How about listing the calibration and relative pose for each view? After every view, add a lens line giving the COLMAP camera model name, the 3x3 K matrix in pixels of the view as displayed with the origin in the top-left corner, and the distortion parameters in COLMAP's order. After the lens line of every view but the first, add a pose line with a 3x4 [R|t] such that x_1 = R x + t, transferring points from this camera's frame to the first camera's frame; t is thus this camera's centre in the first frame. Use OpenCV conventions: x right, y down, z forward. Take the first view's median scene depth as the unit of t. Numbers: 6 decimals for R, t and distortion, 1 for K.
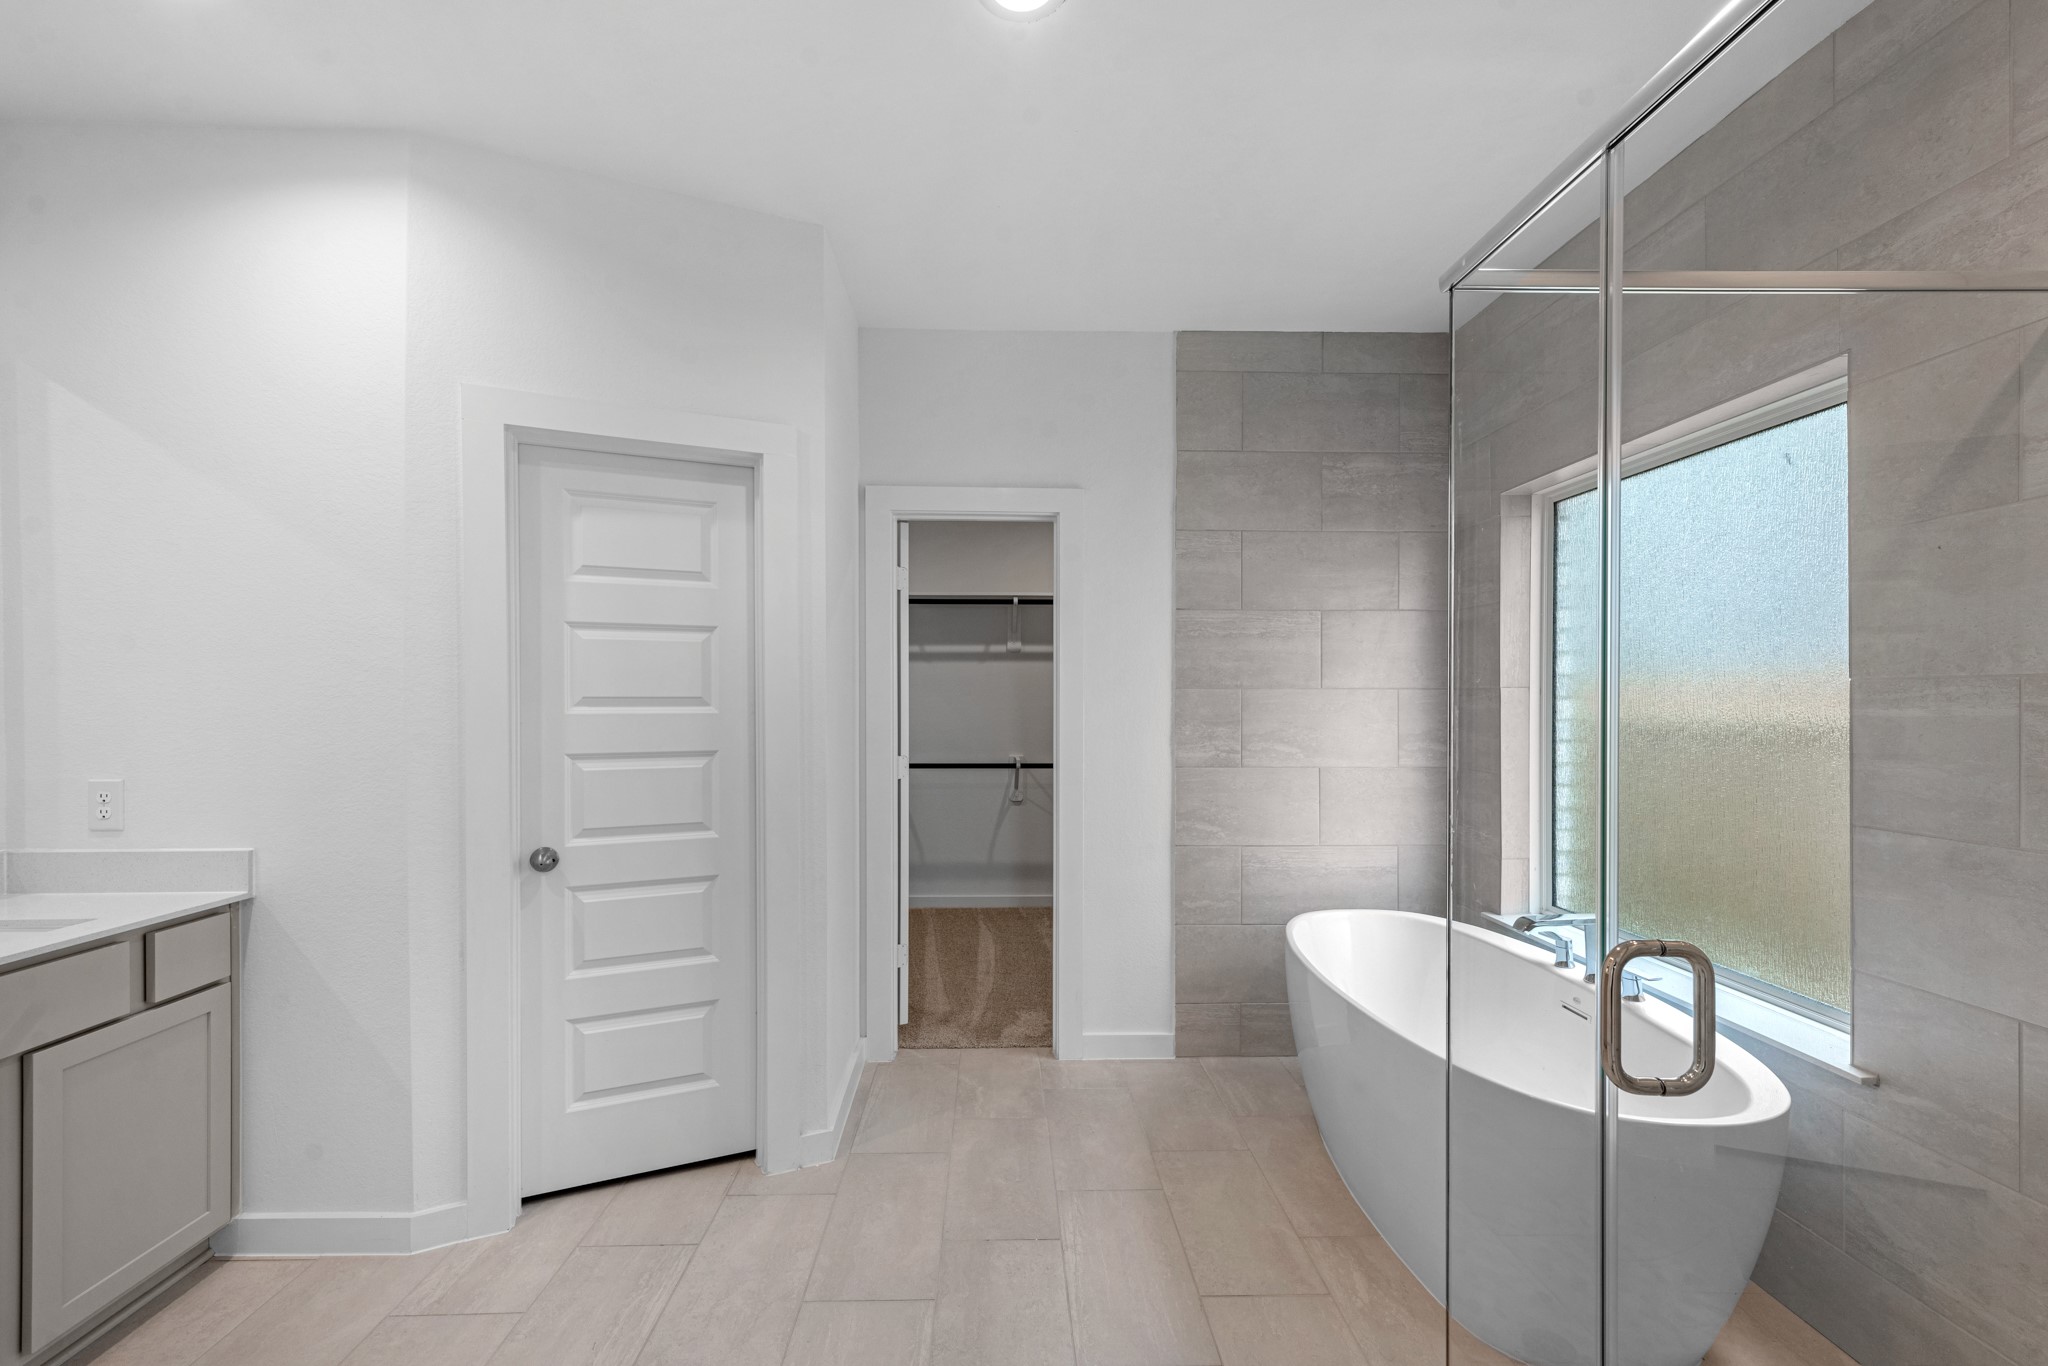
lens RADIAL K [[826.8, 0, 1029.0], [0, 826.8, 703.3], [0, 0, 1]] dist [0.010396, 0.000528]
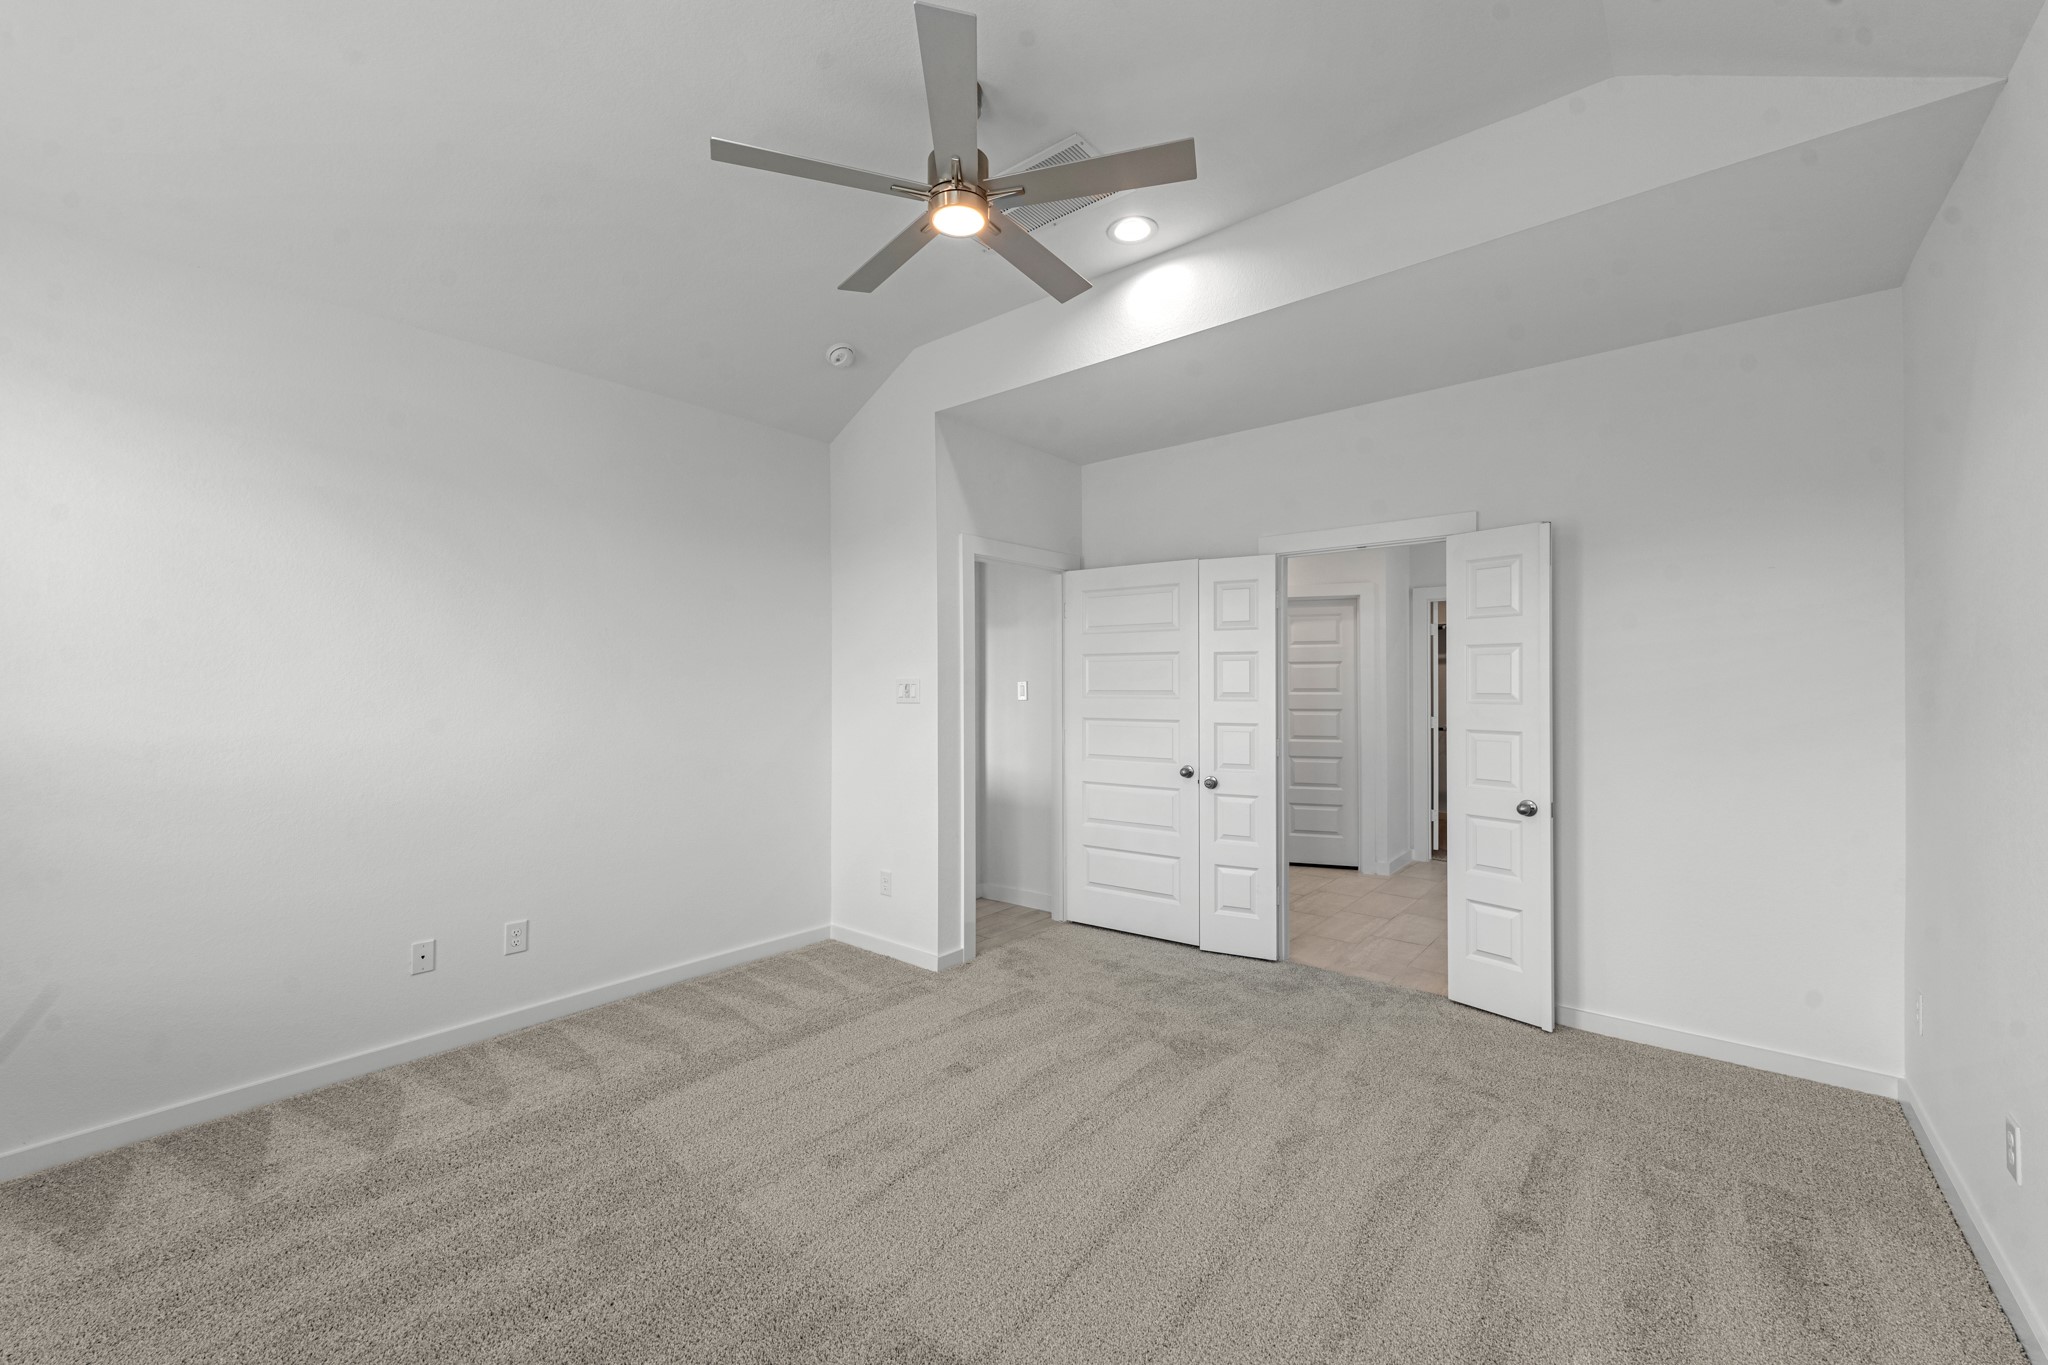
lens RADIAL K [[826.8, 0, 1016.1], [0, 826.8, 679.0], [0, 0, 1]] dist [0.010396, 0.000528]
pose [[0.741363, -0.001304, -0.671103, 0.611970], [-0.002944, 0.999982, -0.005195, -0.020881], [0.671098, 0.005827, 0.741346, -1.620291]]
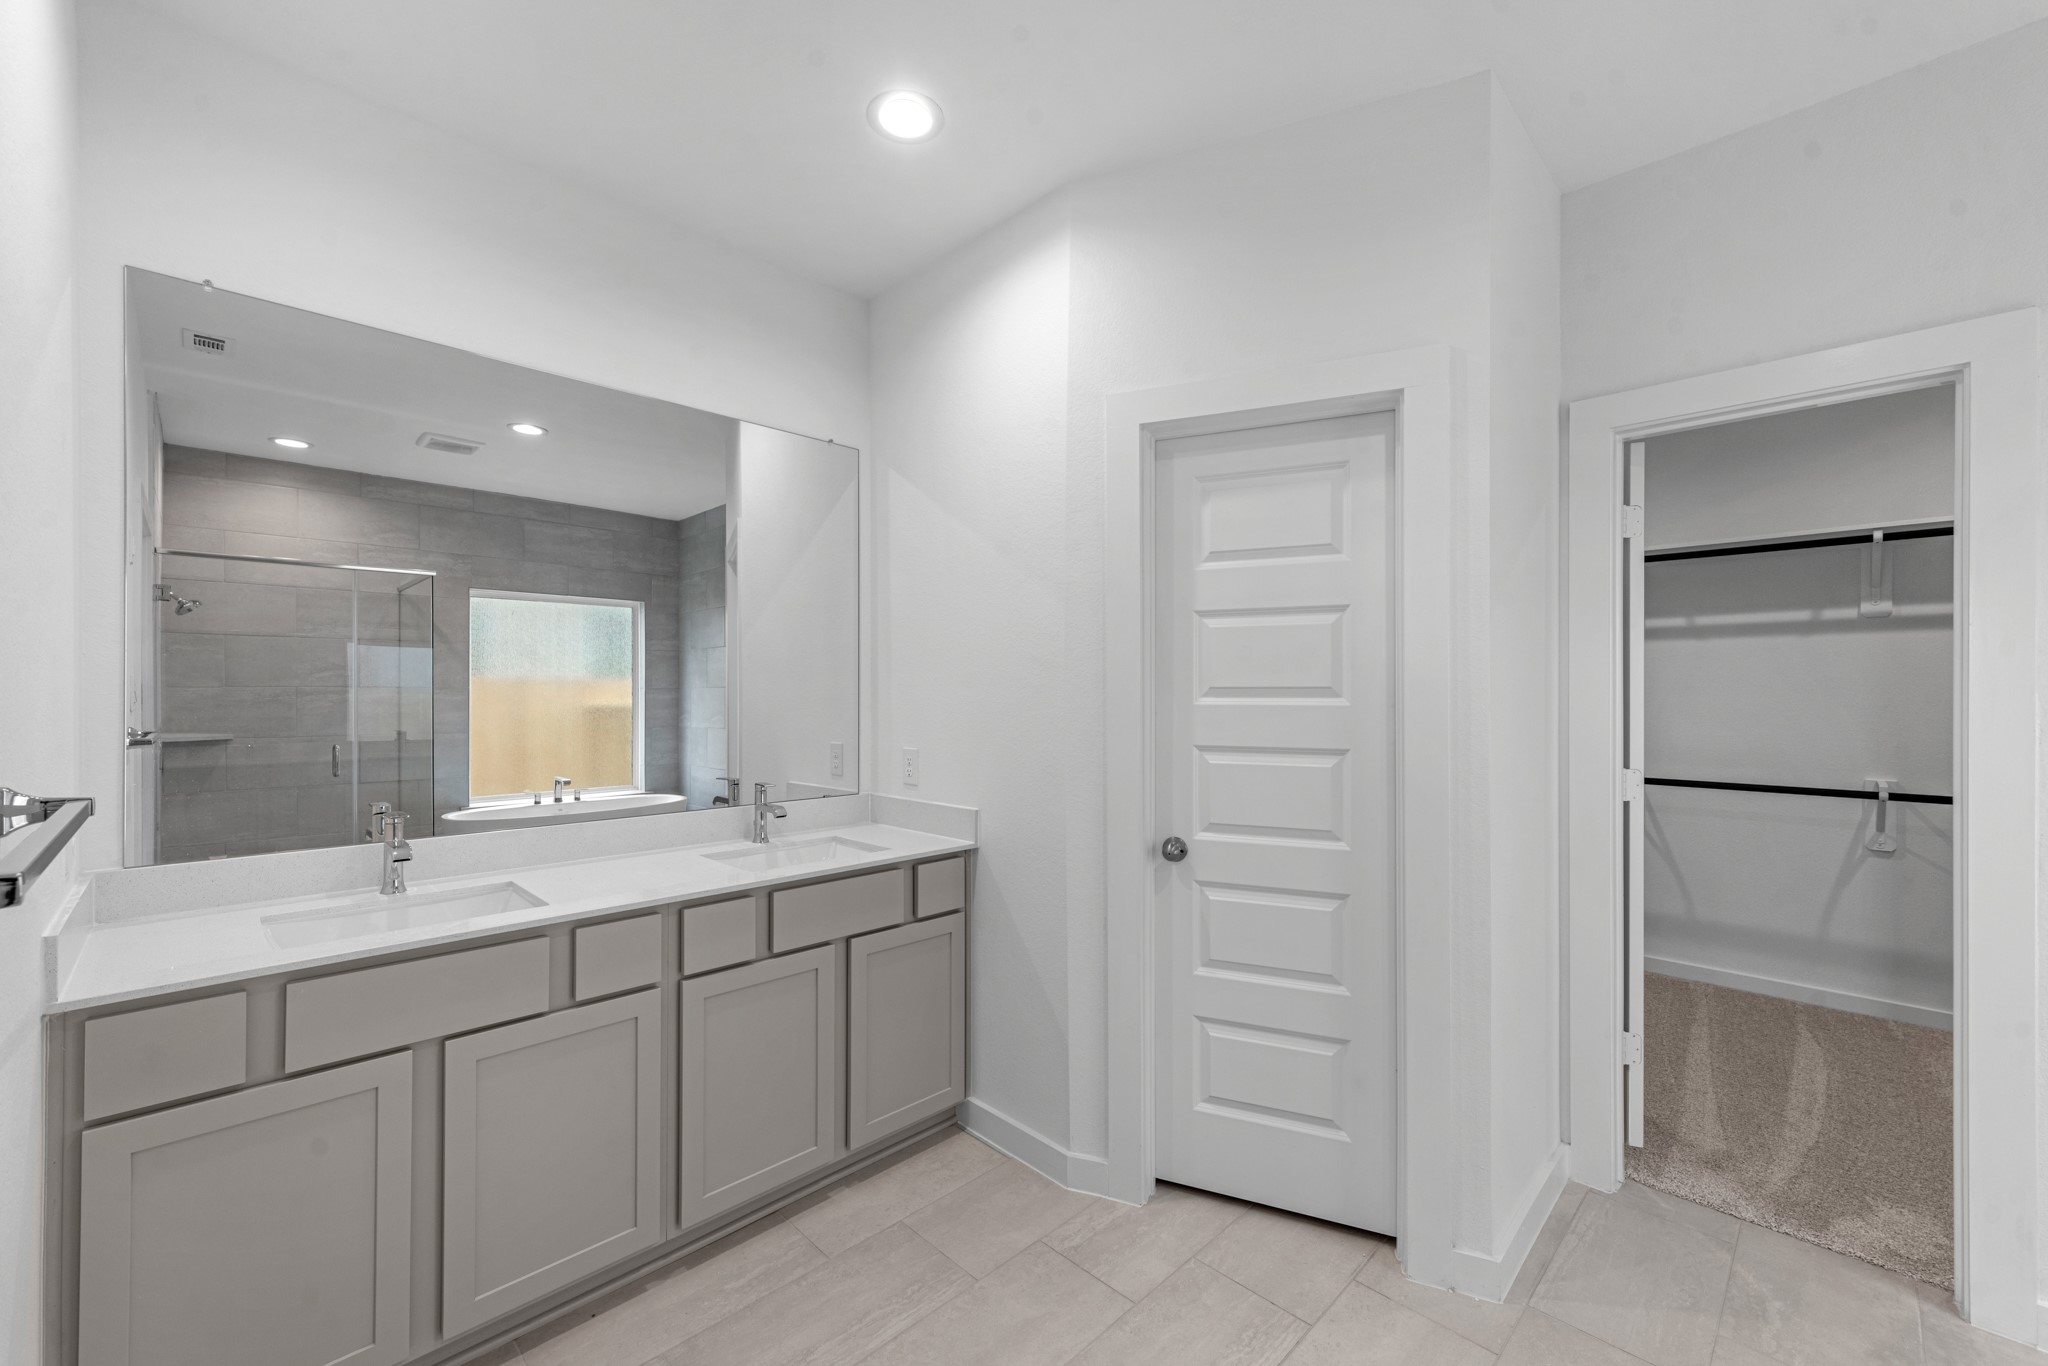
lens RADIAL K [[826.8, 0, 1032.2], [0, 826.8, 692.0], [0, 0, 1]] dist [0.010396, 0.000528]
pose [[0.678425, 0.001264, -0.734669, 0.031601], [-0.004628, 0.999986, -0.002553, 0.001397], [0.734655, 0.005132, 0.678421, 0.177098]]
